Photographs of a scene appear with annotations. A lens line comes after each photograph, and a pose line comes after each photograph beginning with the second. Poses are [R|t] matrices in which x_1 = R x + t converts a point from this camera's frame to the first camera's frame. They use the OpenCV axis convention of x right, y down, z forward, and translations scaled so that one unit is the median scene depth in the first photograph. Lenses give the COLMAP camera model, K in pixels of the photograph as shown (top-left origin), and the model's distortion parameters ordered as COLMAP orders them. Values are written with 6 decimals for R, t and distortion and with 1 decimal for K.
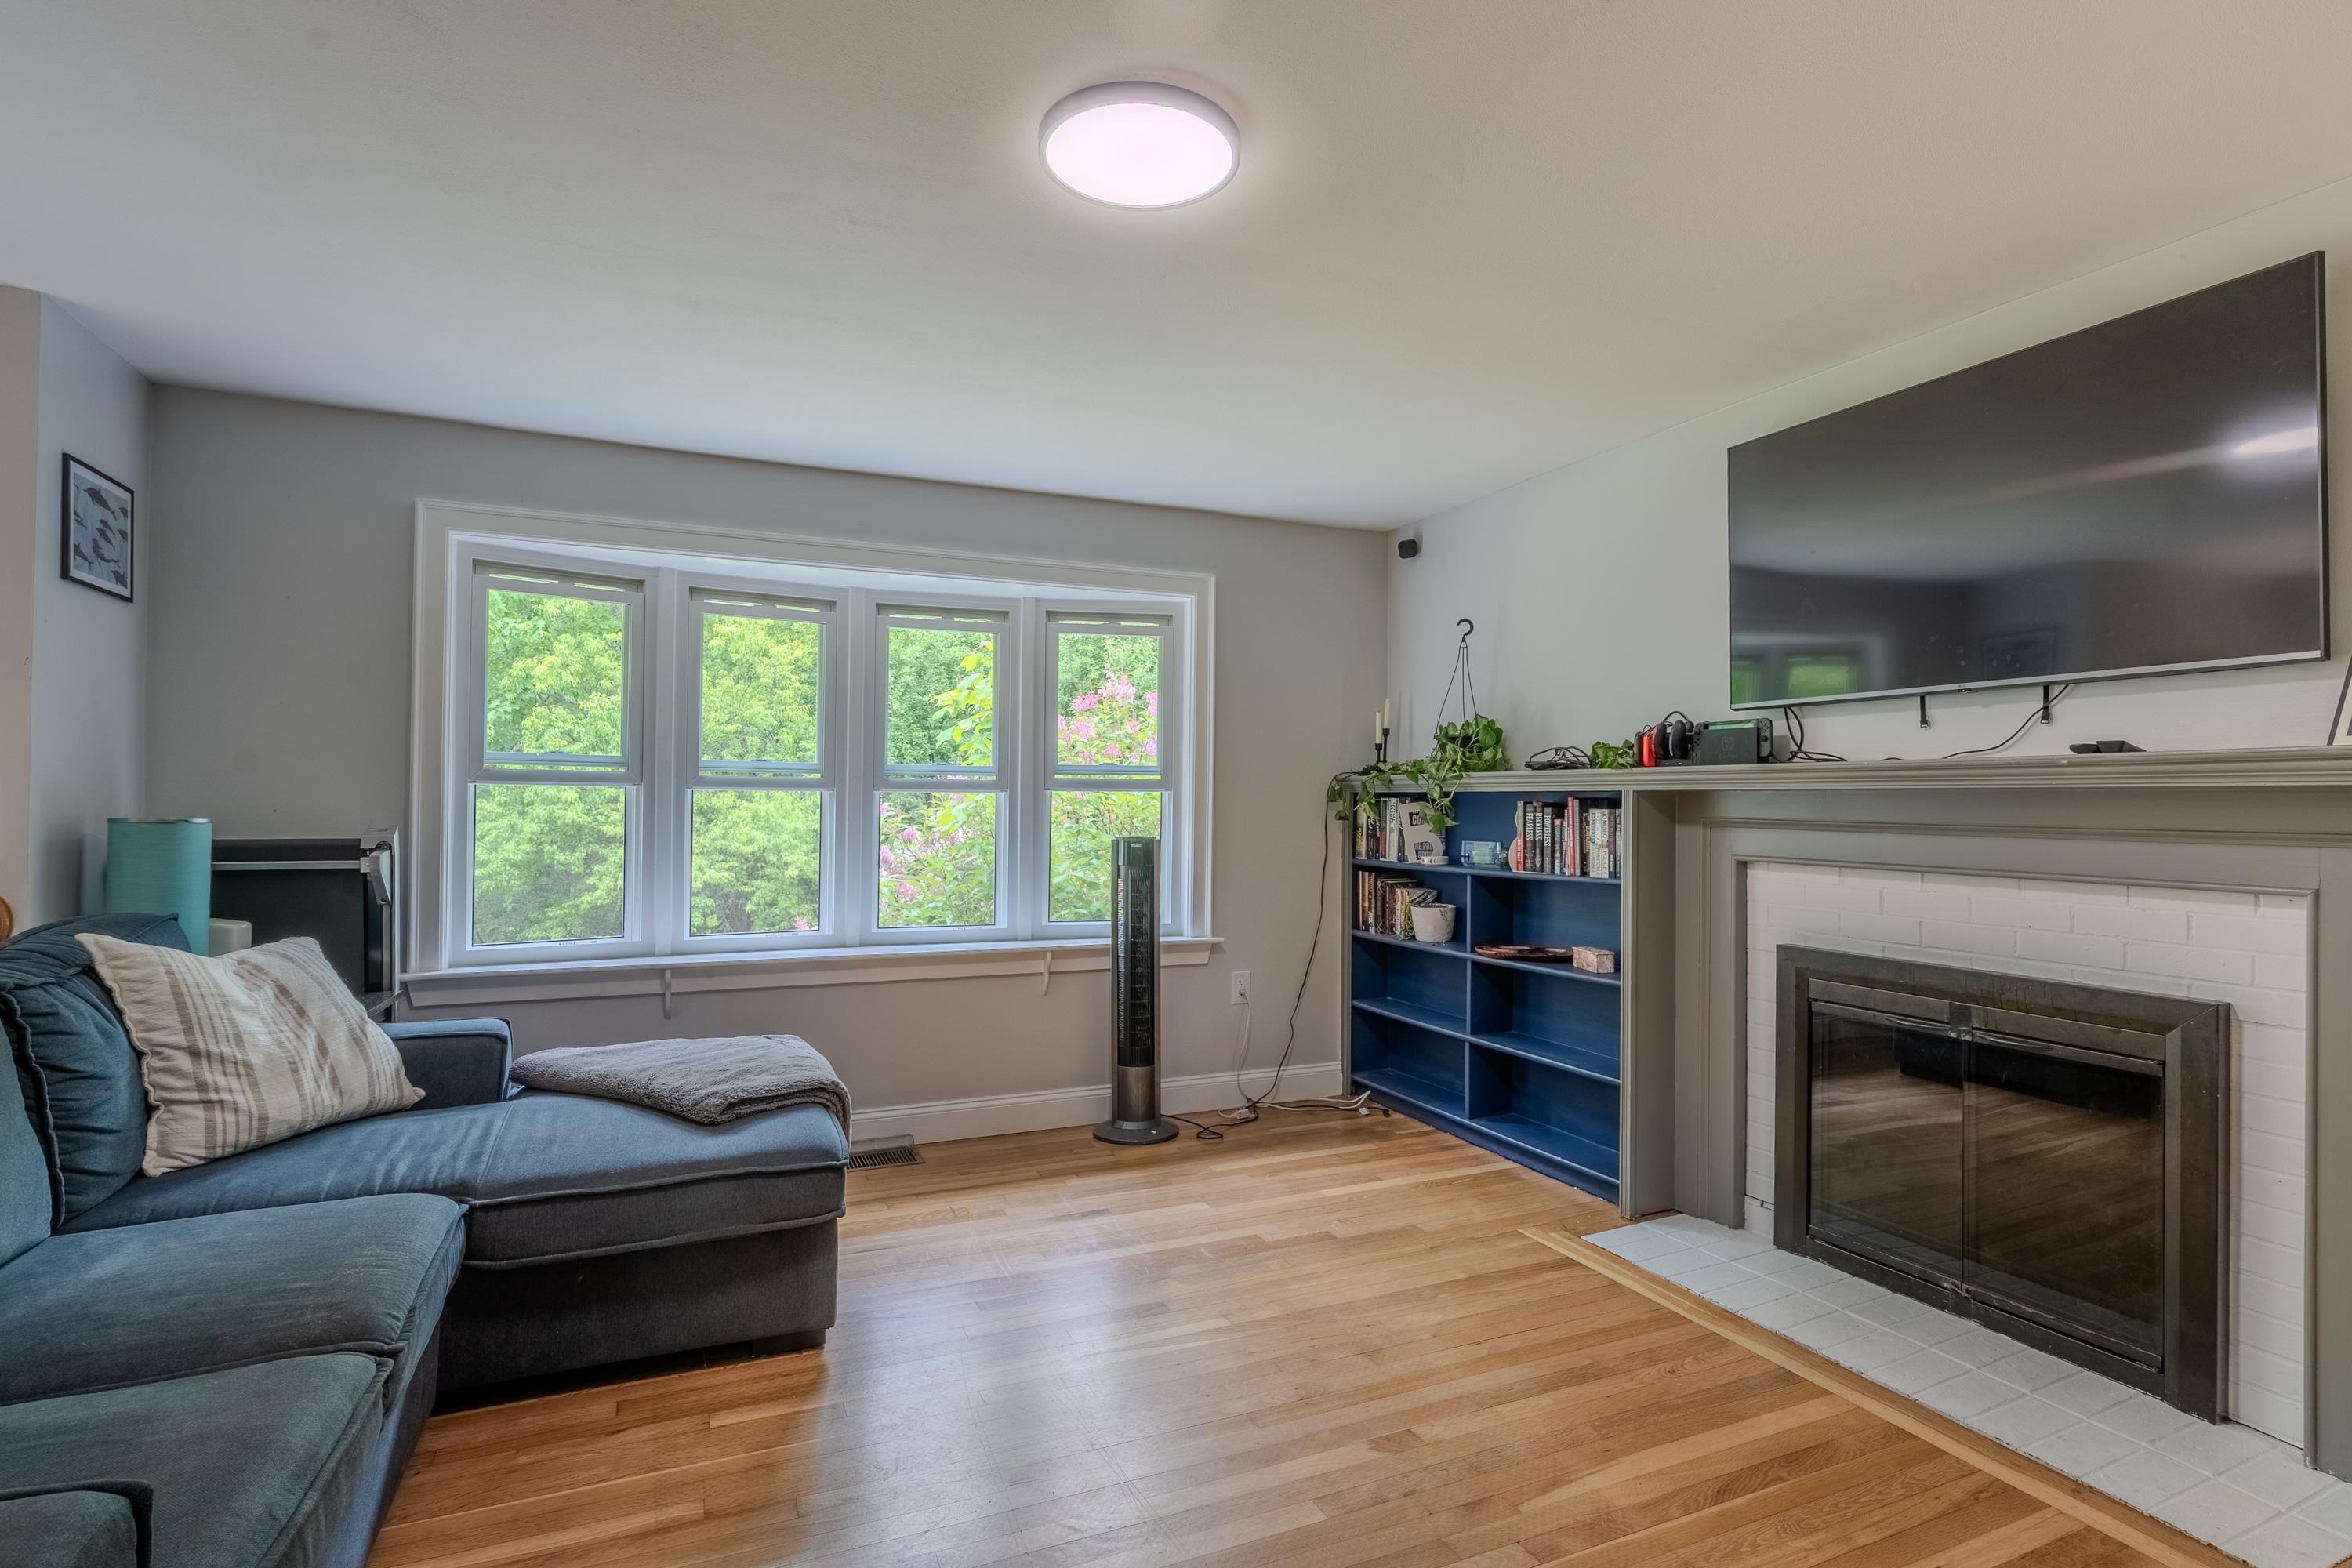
lens RADIAL K [[1145.7, 0, 1151.6], [0, 1145.7, 792.8], [0, 0, 1]] dist [-0.003539, -0.000563]
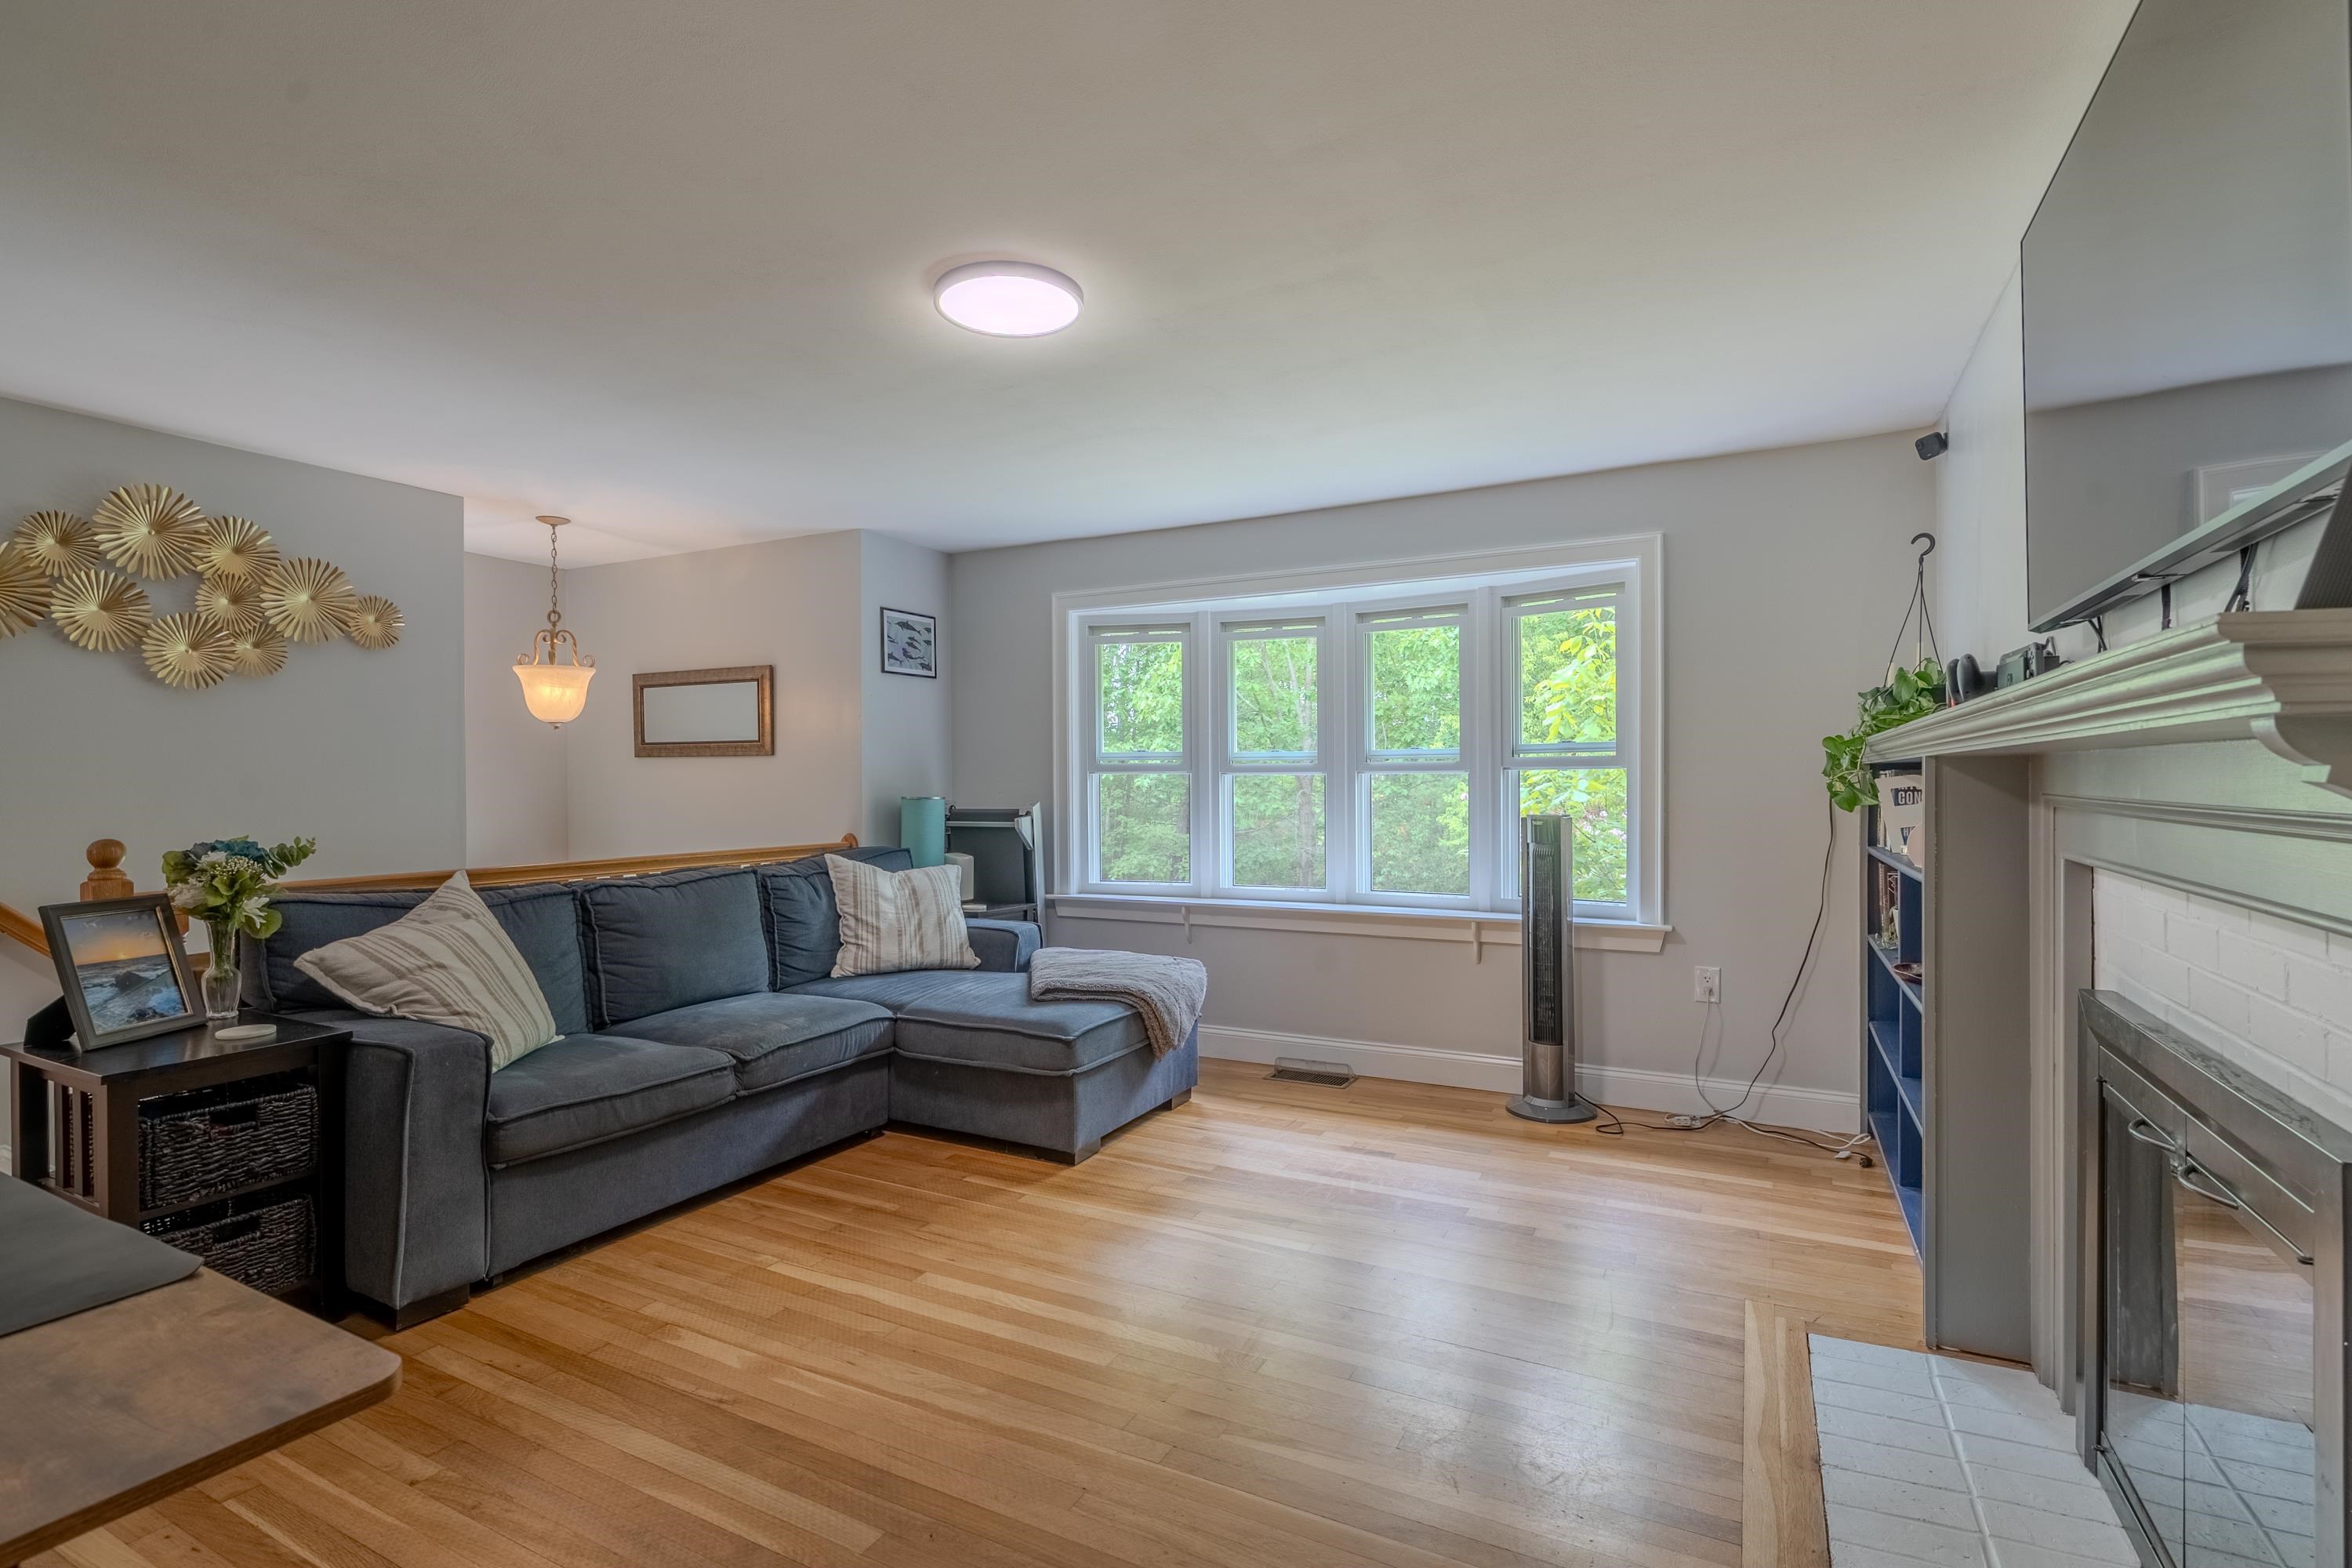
lens RADIAL K [[1073.7, 0, 1166.5], [0, 1073.7, 788.4], [0, 0, 1]] dist [-0.005194, 0.004677]
pose [[0.626088, -0.007070, -0.779720, 0.580353], [0.017606, 0.999832, 0.005071, 0.005772], [0.779553, -0.016903, 0.626108, 0.181551]]
